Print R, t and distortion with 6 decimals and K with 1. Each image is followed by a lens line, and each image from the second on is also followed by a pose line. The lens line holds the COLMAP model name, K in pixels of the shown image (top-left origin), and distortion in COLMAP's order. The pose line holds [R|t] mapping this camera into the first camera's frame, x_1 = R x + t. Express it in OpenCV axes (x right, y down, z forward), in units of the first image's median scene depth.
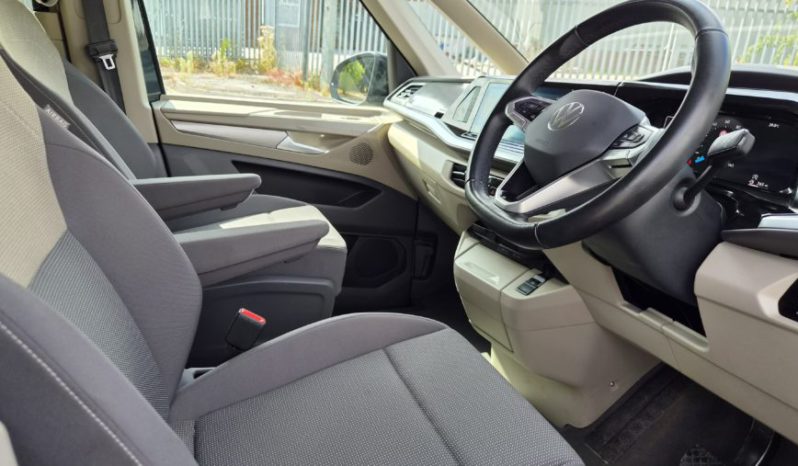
lens RADIAL K [[560.2, 0, 387.5], [0, 560.2, 234.1], [0, 0, 1]] dist [0.058355, -0.095648]
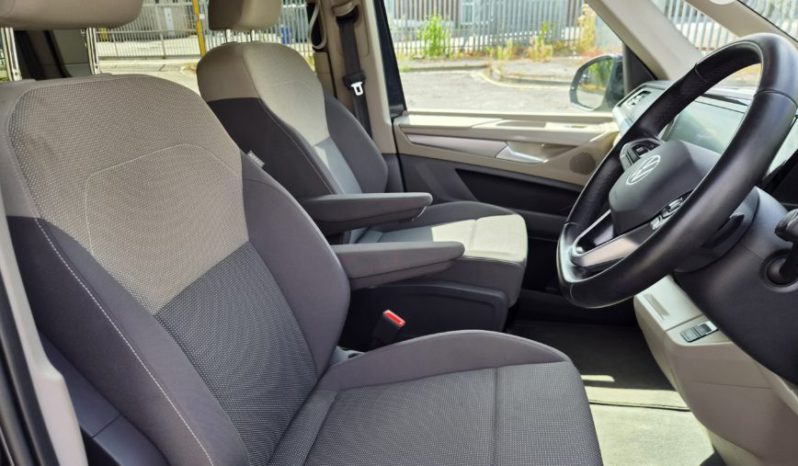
lens RADIAL K [[560.2, 0, 387.5], [0, 560.2, 234.1], [0, 0, 1]] dist [0.058355, -0.095648]
pose [[0.851481, 0.089020, -0.516775, 0.185136], [-0.071274, 0.995987, 0.054133, -0.050373], [0.519520, -0.009261, 0.854408, -0.014094]]
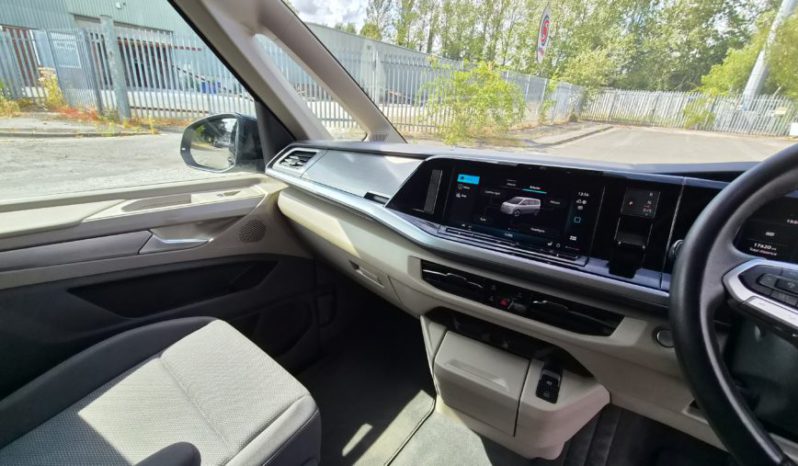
lens RADIAL K [[338.2, 0, 396.4], [0, 338.2, 226.2], [0, 0, 1]] dist [0.000015, -0.000529]
pose [[0.847758, -0.209393, 0.487299, -0.114931], [0.169503, 0.977549, 0.125167, -0.182941], [-0.502568, -0.023513, 0.864218, 0.424343]]
